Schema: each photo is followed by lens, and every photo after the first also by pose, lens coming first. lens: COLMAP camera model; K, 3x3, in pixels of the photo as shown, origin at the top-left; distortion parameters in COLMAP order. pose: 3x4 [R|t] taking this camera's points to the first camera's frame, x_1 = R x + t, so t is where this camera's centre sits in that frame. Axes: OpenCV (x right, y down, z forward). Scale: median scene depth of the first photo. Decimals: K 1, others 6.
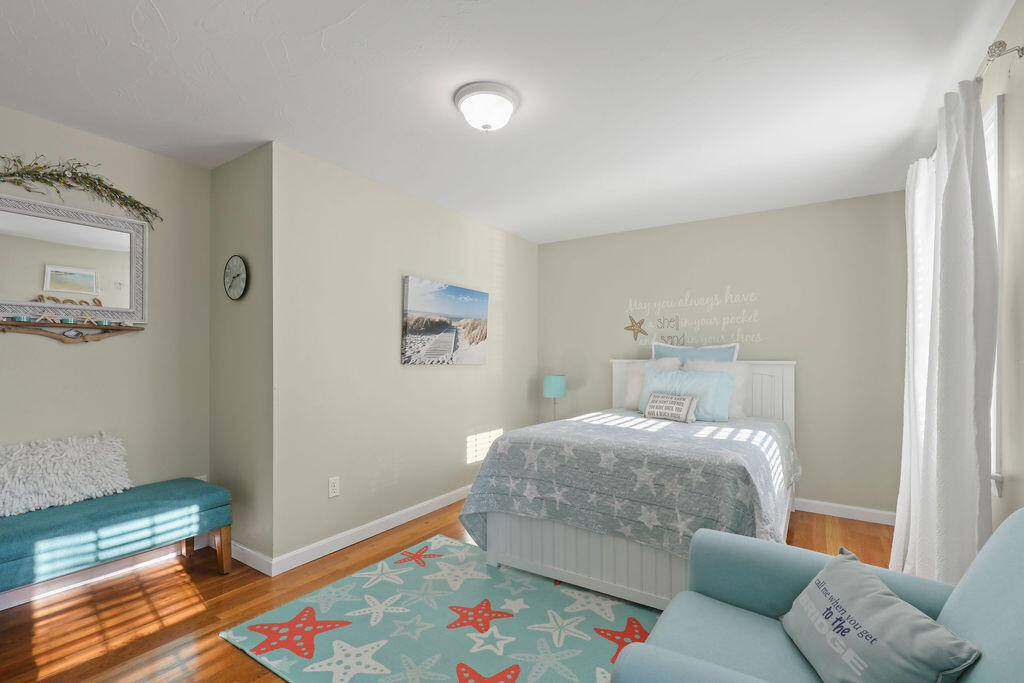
lens RADIAL K [[463.6, 0, 518.4], [0, 463.6, 355.0], [0, 0, 1]] dist [-0.000289, 0.000701]
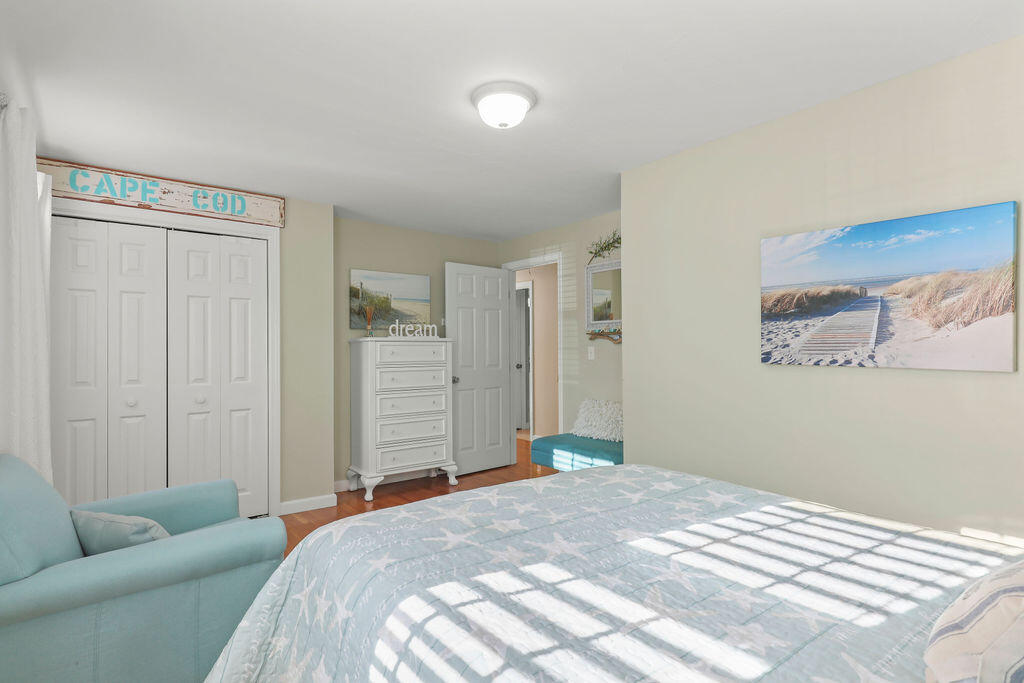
lens RADIAL K [[544.0, 0, 513.2], [0, 544.0, 344.7], [0, 0, 1]] dist [0.000364, 0.000040]
pose [[-0.320928, -0.011702, -0.947031, 0.653359], [0.004239, 0.999896, -0.013792, 0.000765], [0.947094, -0.008441, -0.320845, 0.881694]]
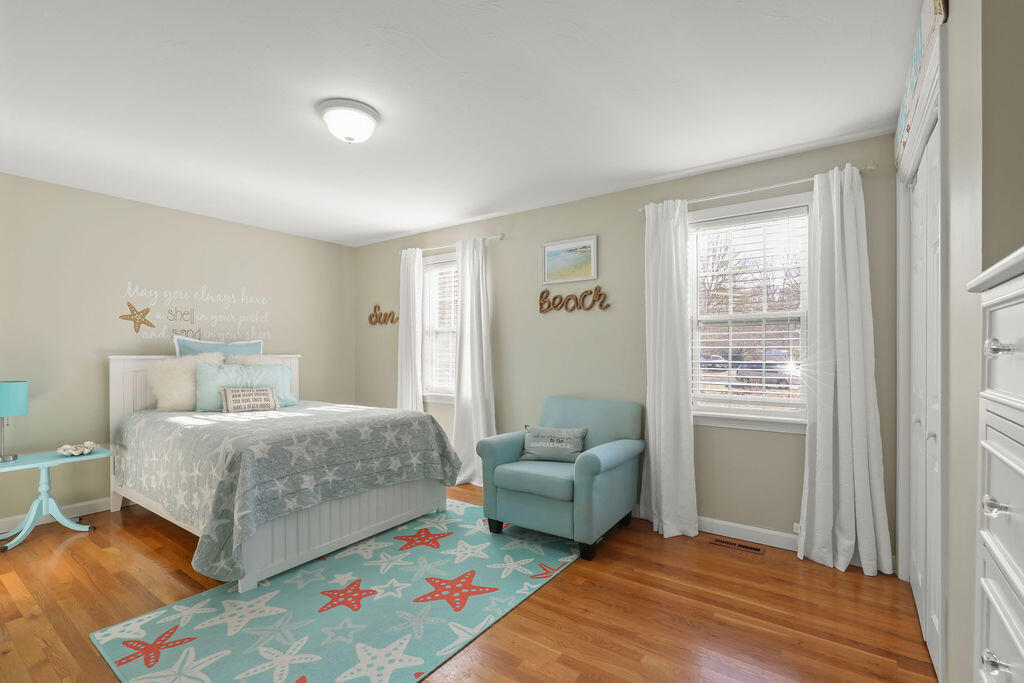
lens RADIAL K [[463.6, 0, 513.1], [0, 463.6, 350.4], [0, 0, 1]] dist [-0.000289, 0.000701]
pose [[0.039579, 0.000125, 0.999216, -0.713197], [-0.000417, 1.000000, -0.000109, 0.000852], [-0.999216, -0.000412, 0.039579, 0.365695]]
